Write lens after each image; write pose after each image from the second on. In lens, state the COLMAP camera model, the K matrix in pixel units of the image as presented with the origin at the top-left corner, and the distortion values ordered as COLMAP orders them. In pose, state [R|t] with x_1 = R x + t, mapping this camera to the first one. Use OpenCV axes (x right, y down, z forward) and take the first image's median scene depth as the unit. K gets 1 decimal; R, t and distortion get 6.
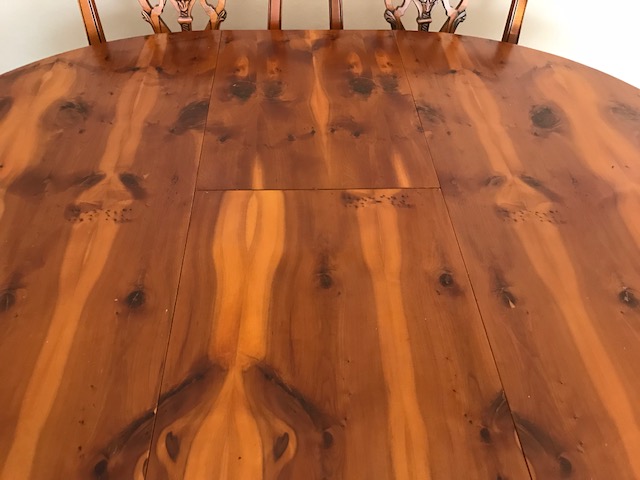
lens RADIAL K [[527.2, 0, 319.5], [0, 527.2, 240.0], [0, 0, 1]] dist [-0.028780, 0.028051]
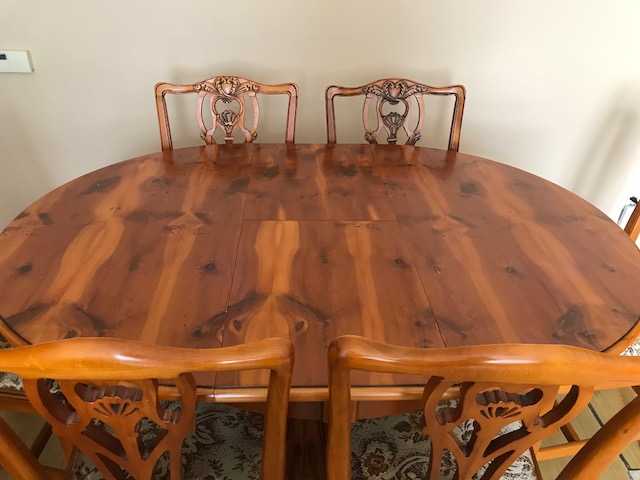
lens RADIAL K [[527.2, 0, 318.3], [0, 527.2, 243.1], [0, 0, 1]] dist [-0.028780, 0.028051]
pose [[0.999998, -0.000738, -0.001945, -0.005130], [0.000166, 0.960298, -0.278976, 0.434505], [0.002073, 0.278975, 0.960296, -0.529861]]
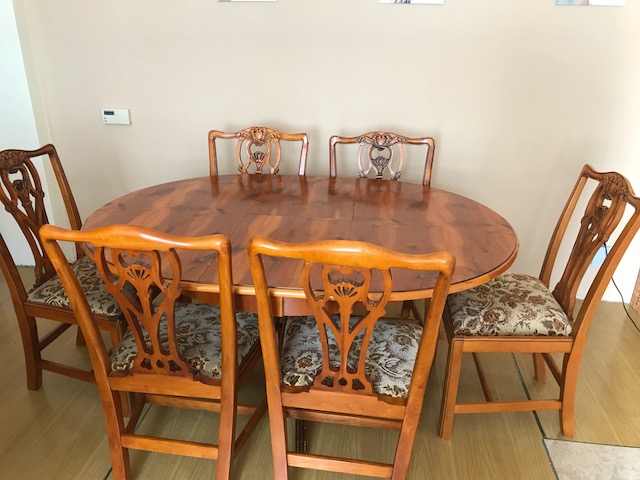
lens RADIAL K [[527.2, 0, 325.4], [0, 527.2, 242.6], [0, 0, 1]] dist [-0.028780, 0.028051]
pose [[0.988842, 0.048559, -0.140829, 0.471935], [-0.102347, 0.908385, -0.405415, 0.988040], [0.108241, 0.415305, 0.903220, -1.087237]]
